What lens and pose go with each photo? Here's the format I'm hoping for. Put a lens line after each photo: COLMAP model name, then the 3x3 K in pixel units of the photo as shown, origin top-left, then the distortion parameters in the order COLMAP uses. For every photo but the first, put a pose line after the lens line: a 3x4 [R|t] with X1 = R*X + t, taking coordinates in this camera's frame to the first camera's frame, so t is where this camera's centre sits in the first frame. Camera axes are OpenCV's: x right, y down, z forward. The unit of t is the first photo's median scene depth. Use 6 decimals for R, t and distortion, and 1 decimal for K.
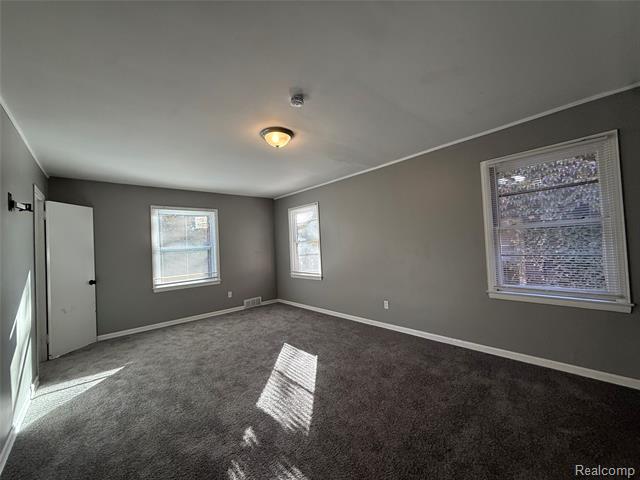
lens RADIAL K [[253.3, 0, 320.0], [0, 253.3, 240.0], [0, 0, 1]] dist [-0.000875, -0.000022]
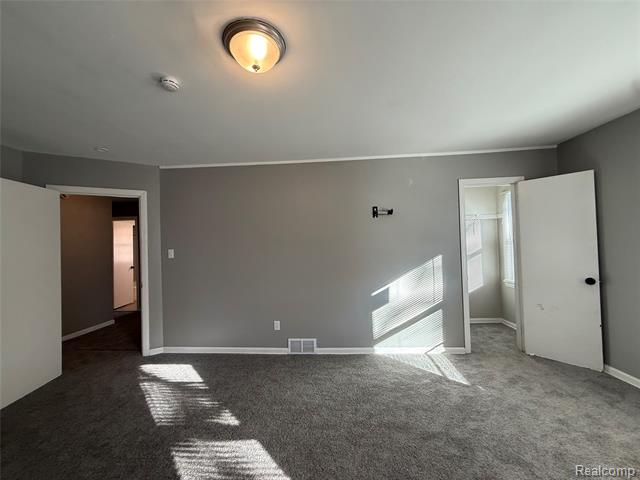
lens RADIAL K [[253.3, 0, 320.0], [0, 253.3, 240.0], [0, 0, 1]] dist [-0.000875, -0.000022]
pose [[-0.709354, 0.056087, -0.702617, 0.091842], [0.079087, 0.996868, -0.000269, 0.000784], [0.700401, -0.055759, -0.711568, 1.068719]]
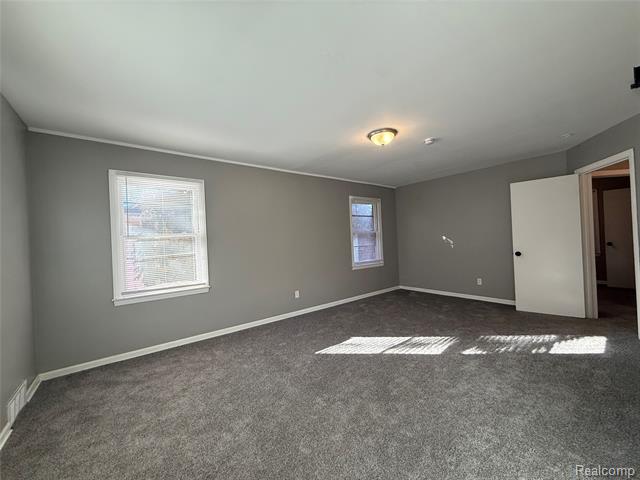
lens RADIAL K [[253.3, 0, 320.0], [0, 253.3, 240.0], [0, 0, 1]] dist [-0.000875, -0.000022]
pose [[0.058715, 0.046310, 0.997200, -0.949408], [0.015984, 0.998752, -0.047323, 0.076077], [-0.998147, 0.018718, 0.057901, 0.908312]]
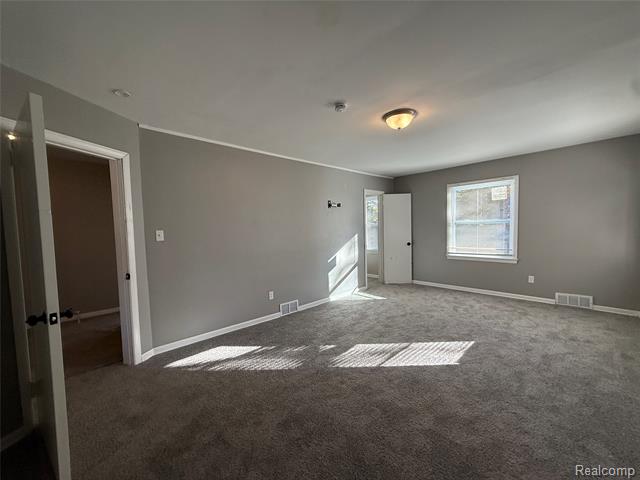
lens RADIAL K [[253.3, 0, 320.0], [0, 253.3, 240.0], [0, 0, 1]] dist [-0.000875, -0.000022]
pose [[0.033330, 0.099418, -0.994487, 0.630044], [0.046824, 0.993792, 0.100918, -0.035234], [0.998347, -0.049929, 0.028468, 0.468535]]
